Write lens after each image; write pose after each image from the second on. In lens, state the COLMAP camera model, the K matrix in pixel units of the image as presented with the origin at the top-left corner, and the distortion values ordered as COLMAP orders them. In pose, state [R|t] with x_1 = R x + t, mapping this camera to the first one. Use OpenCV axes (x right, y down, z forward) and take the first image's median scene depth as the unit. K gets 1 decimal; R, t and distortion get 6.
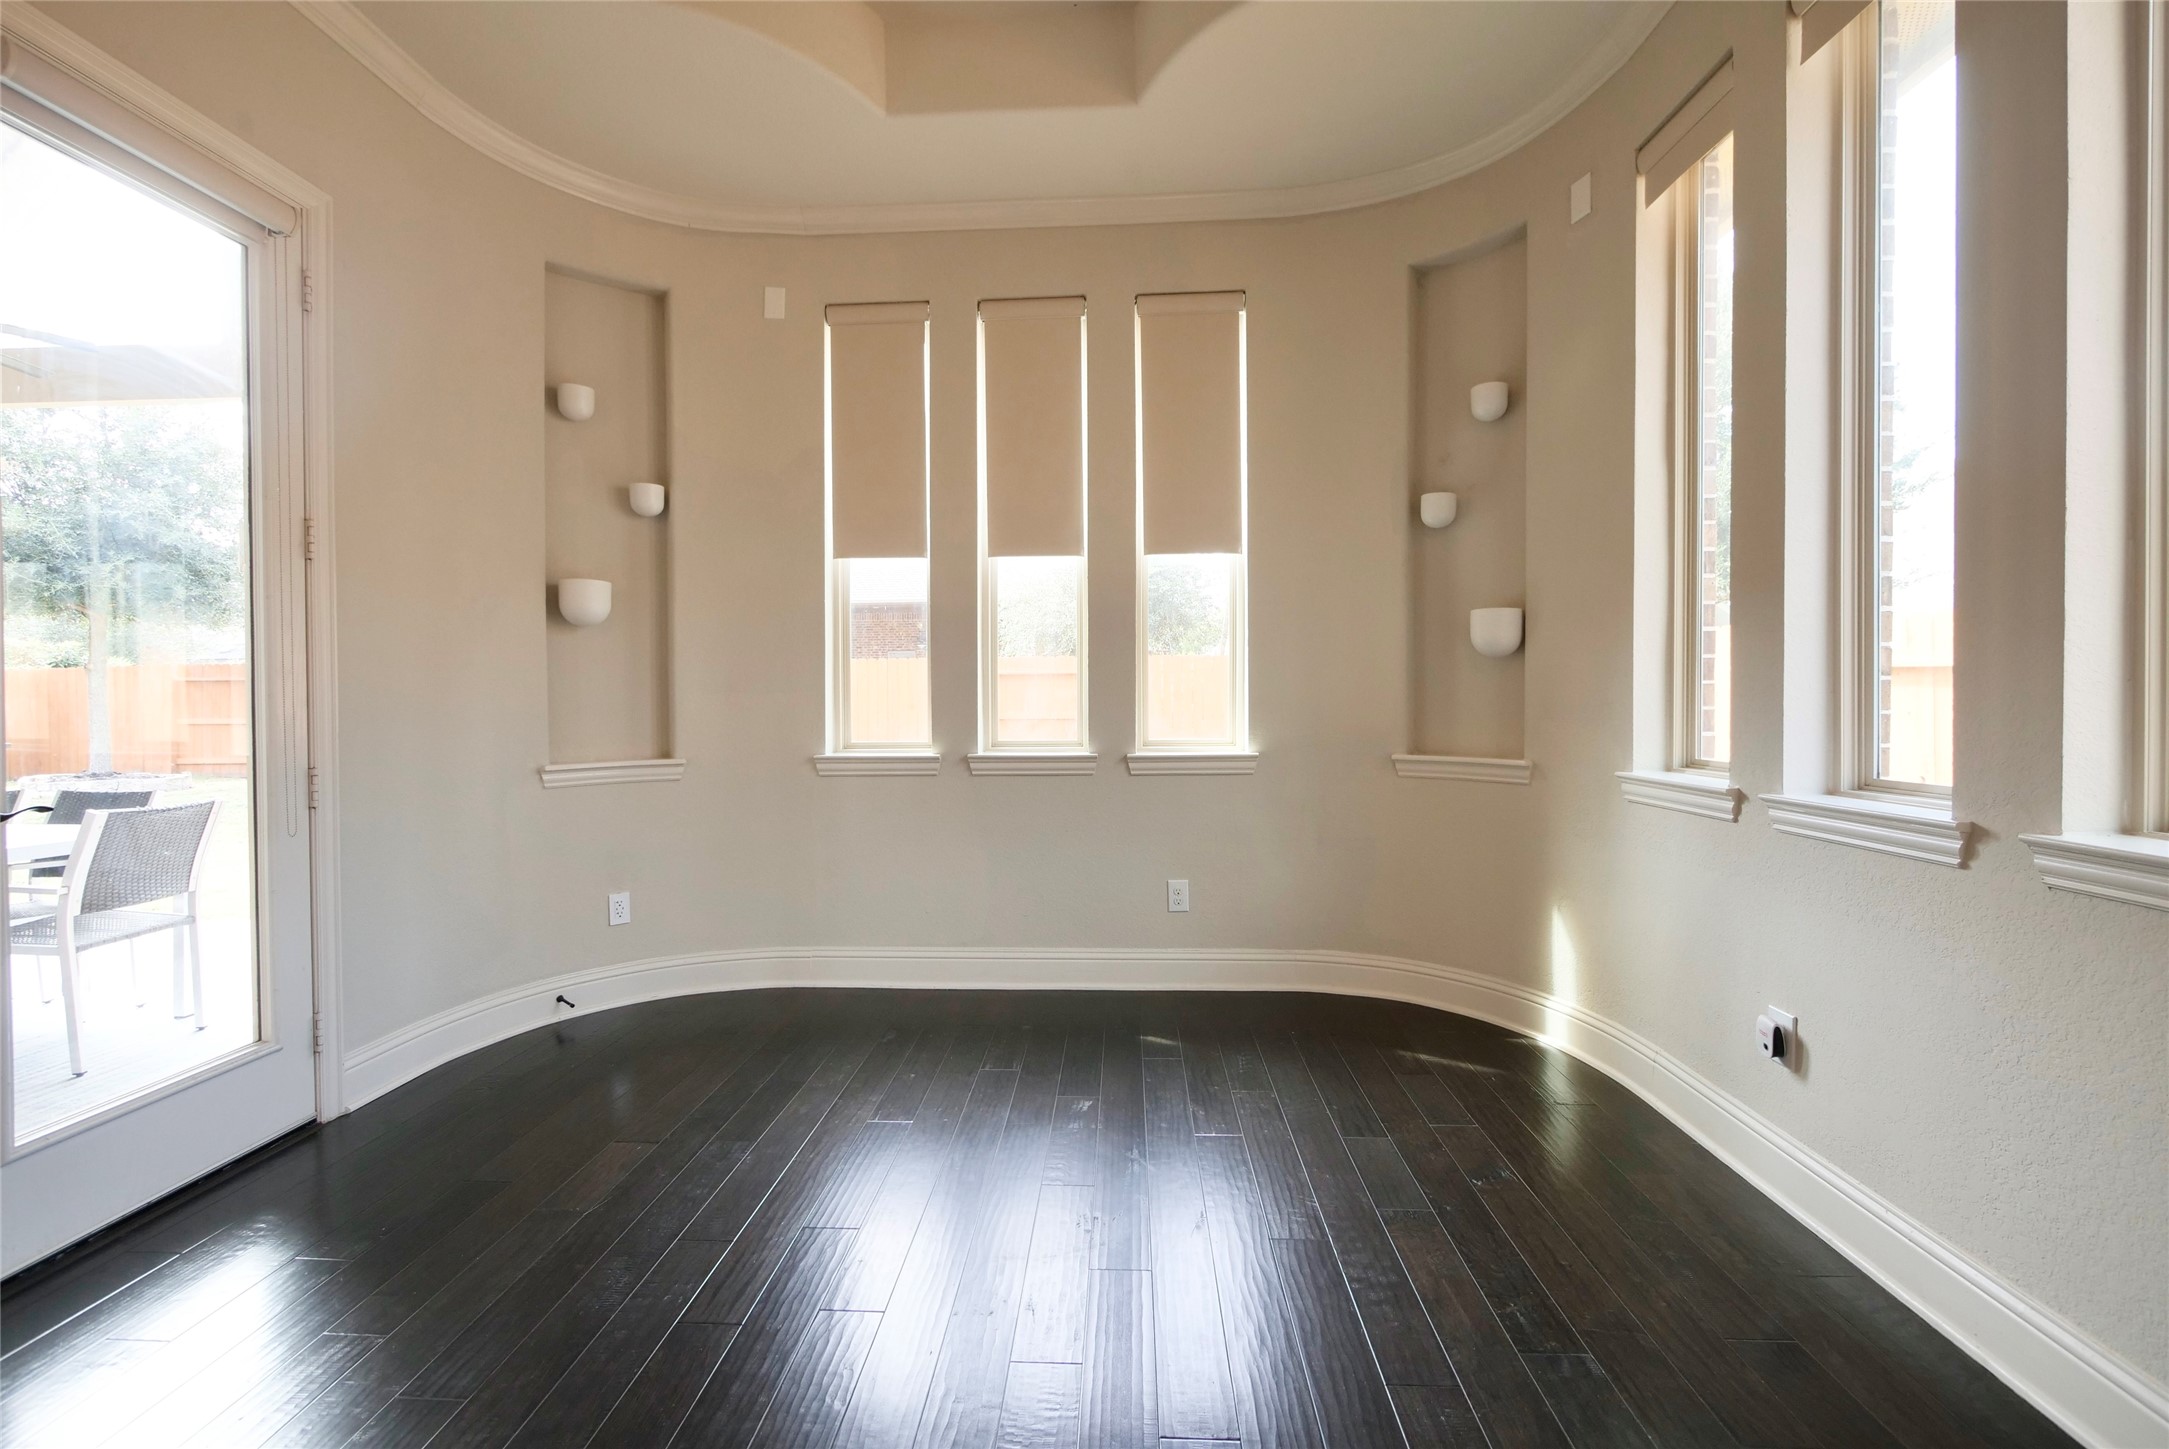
lens RADIAL K [[918.9, 0, 1082.2], [0, 918.9, 712.5], [0, 0, 1]] dist [-0.005649, 0.000690]
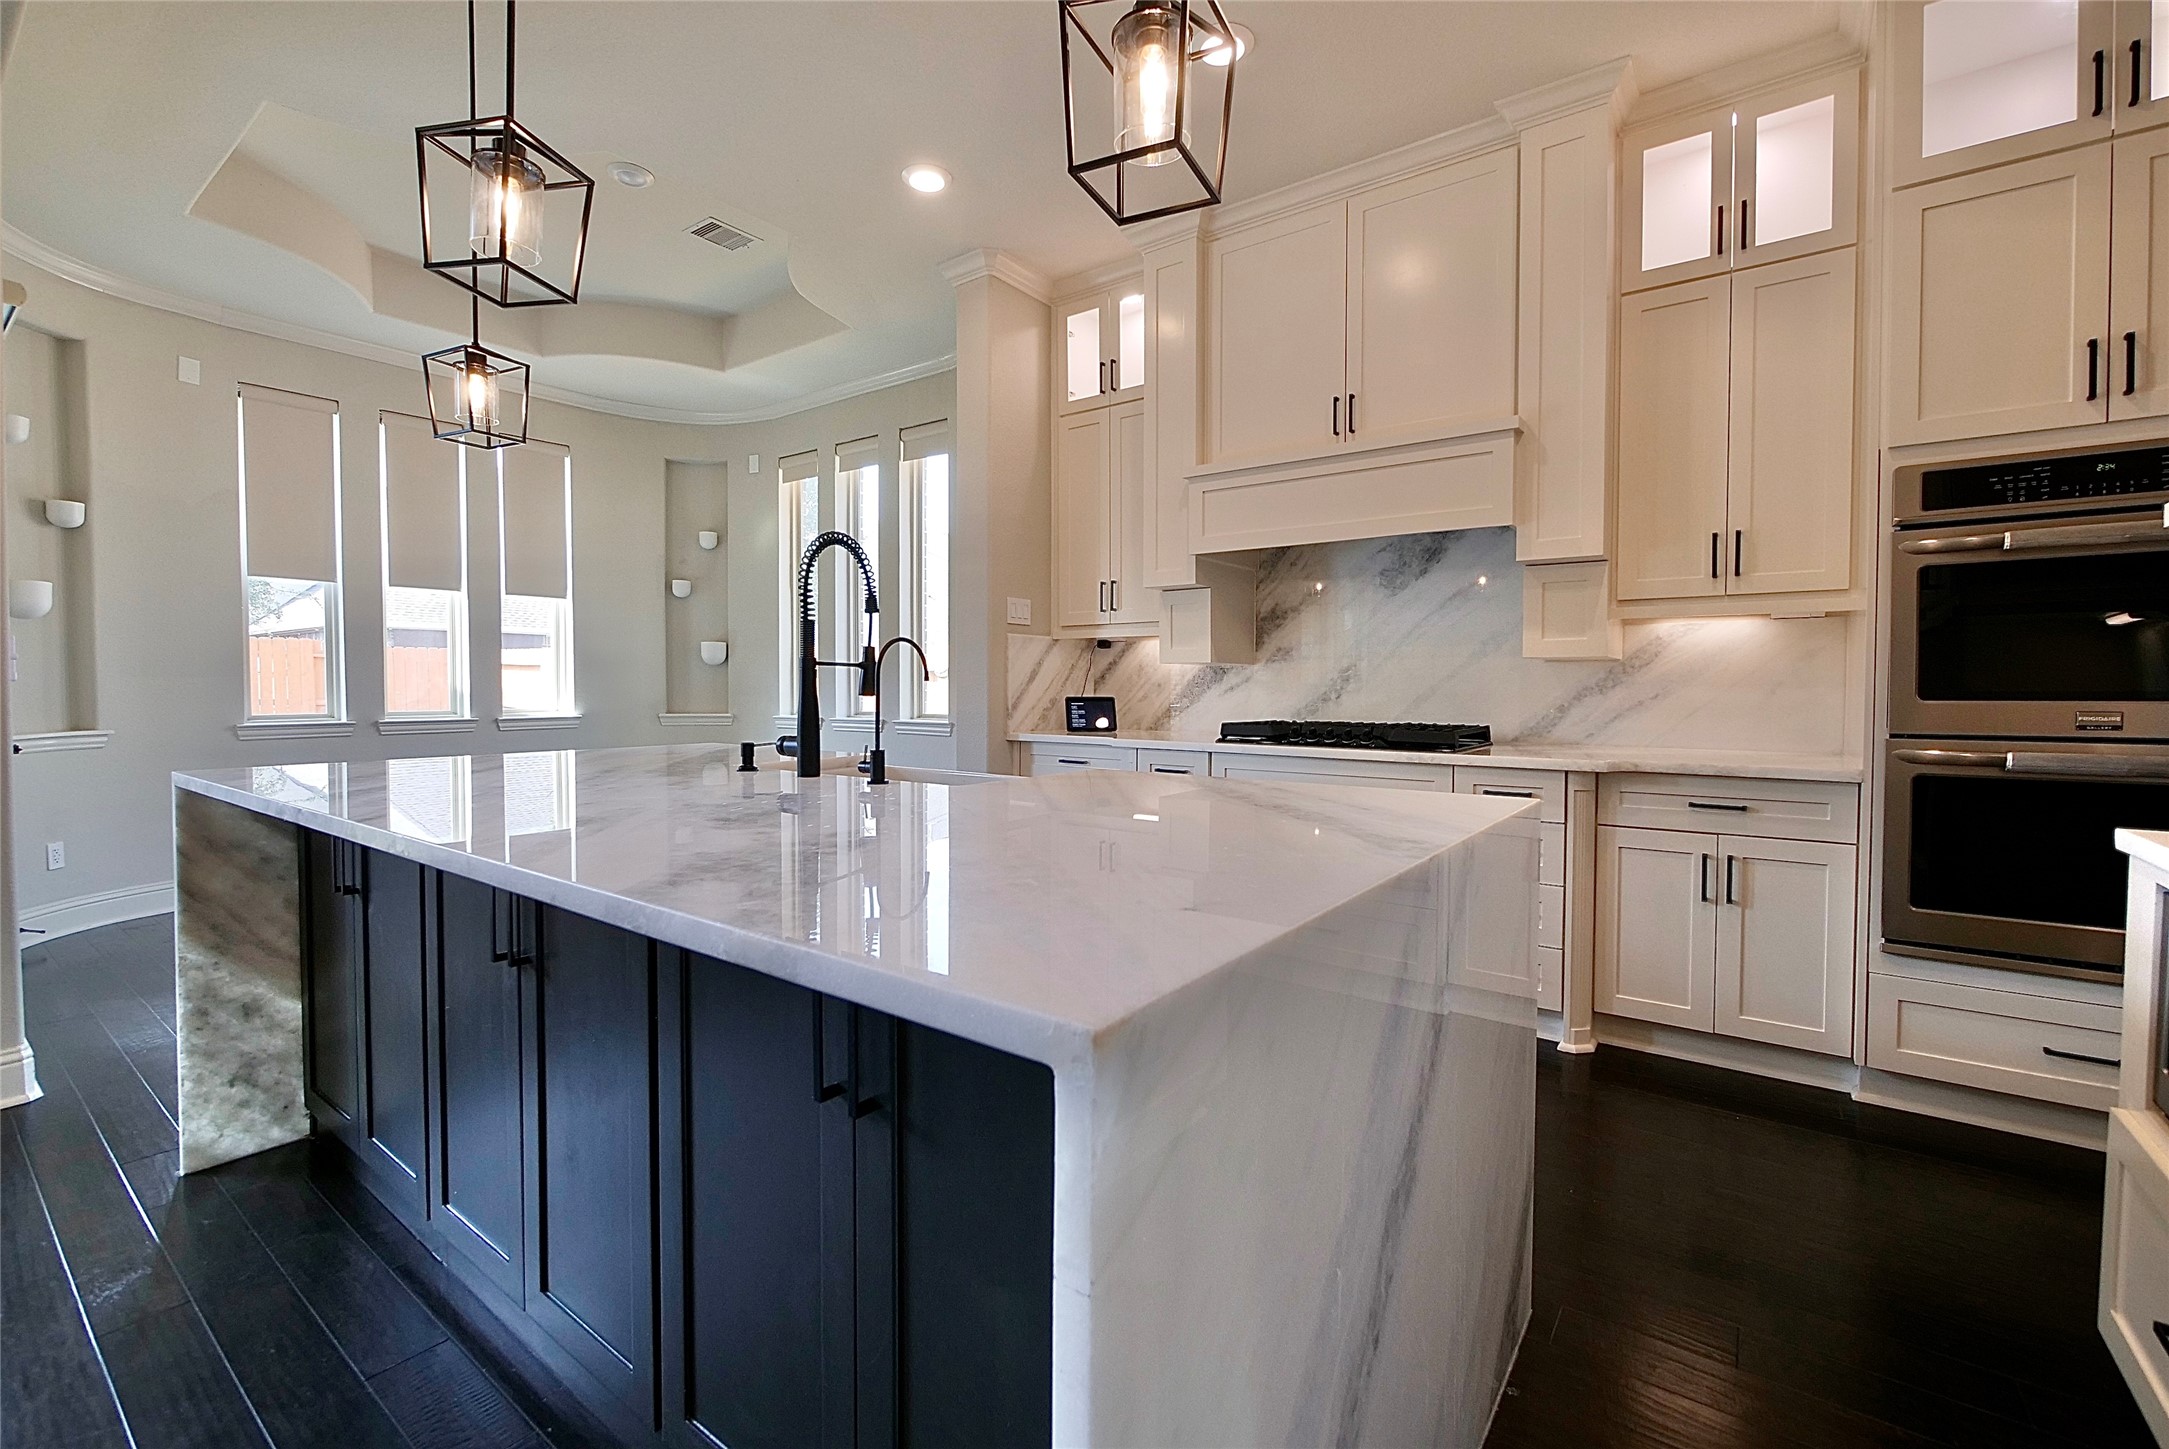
lens RADIAL K [[918.9, 0, 1082.2], [0, 918.9, 712.5], [0, 0, 1]] dist [-0.005649, 0.000690]
pose [[0.558705, -0.018054, 0.829170, -0.743832], [0.004433, 0.999814, 0.018783, 0.010702], [-0.829355, -0.006818, 0.558681, -0.785539]]
